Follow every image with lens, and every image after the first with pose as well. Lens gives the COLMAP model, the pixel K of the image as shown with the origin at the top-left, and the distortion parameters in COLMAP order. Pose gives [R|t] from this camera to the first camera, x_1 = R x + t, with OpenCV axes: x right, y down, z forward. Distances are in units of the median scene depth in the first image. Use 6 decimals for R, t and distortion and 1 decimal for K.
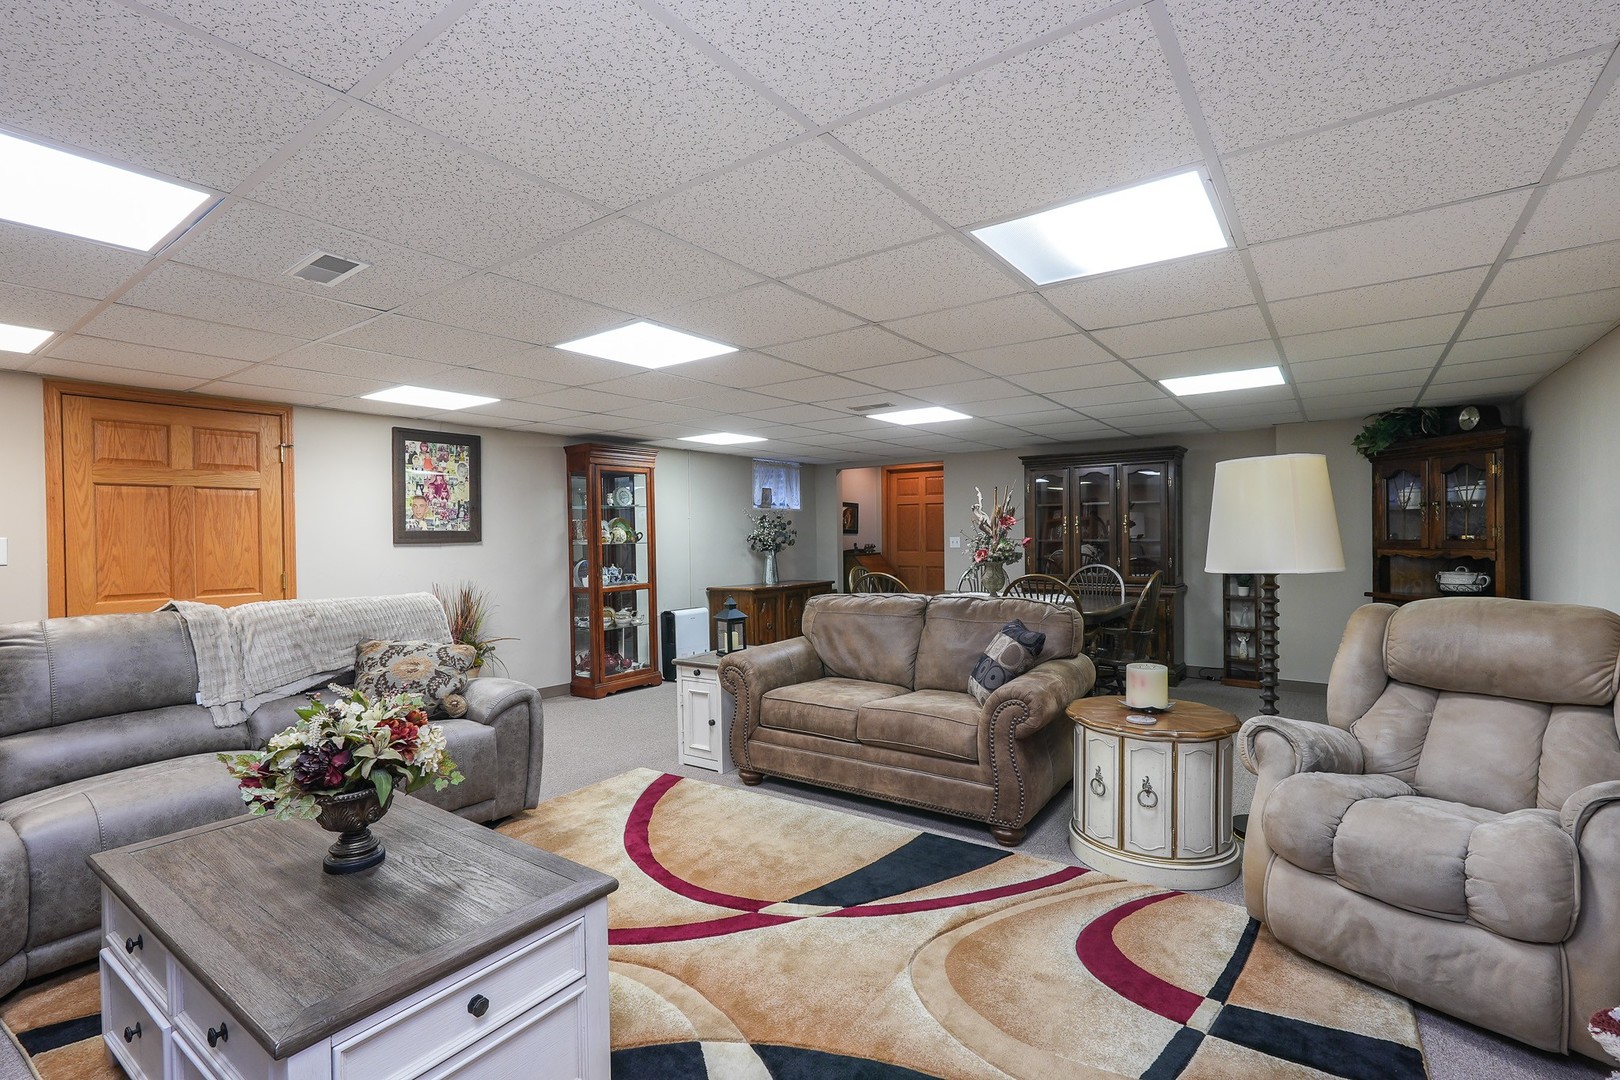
lens RADIAL K [[738.6, 0, 806.3], [0, 738.6, 540.0], [0, 0, 1]] dist [-0.022430, 0.012127]
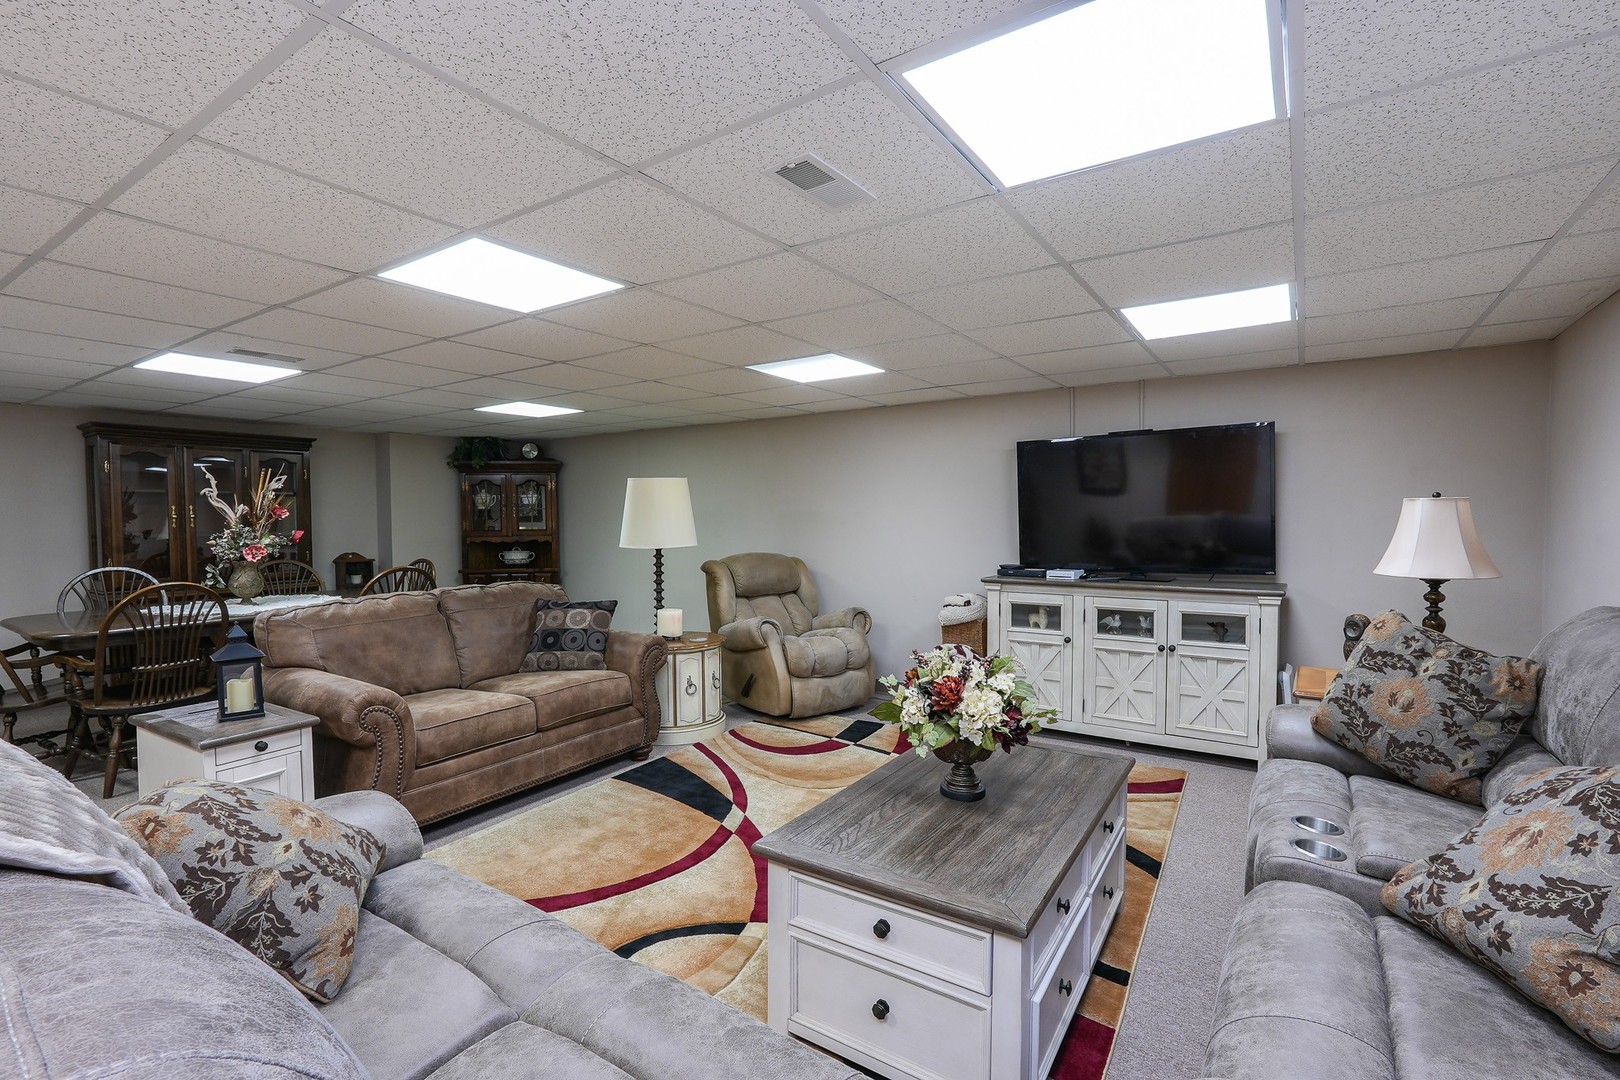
lens RADIAL K [[738.6, 0, 806.3], [0, 738.6, 540.0], [0, 0, 1]] dist [-0.022430, 0.012127]
pose [[-0.039771, -0.018756, 0.999033, -1.030602], [0.019126, 0.999626, 0.019529, 0.004198], [-0.999026, 0.019884, -0.039398, 0.746401]]
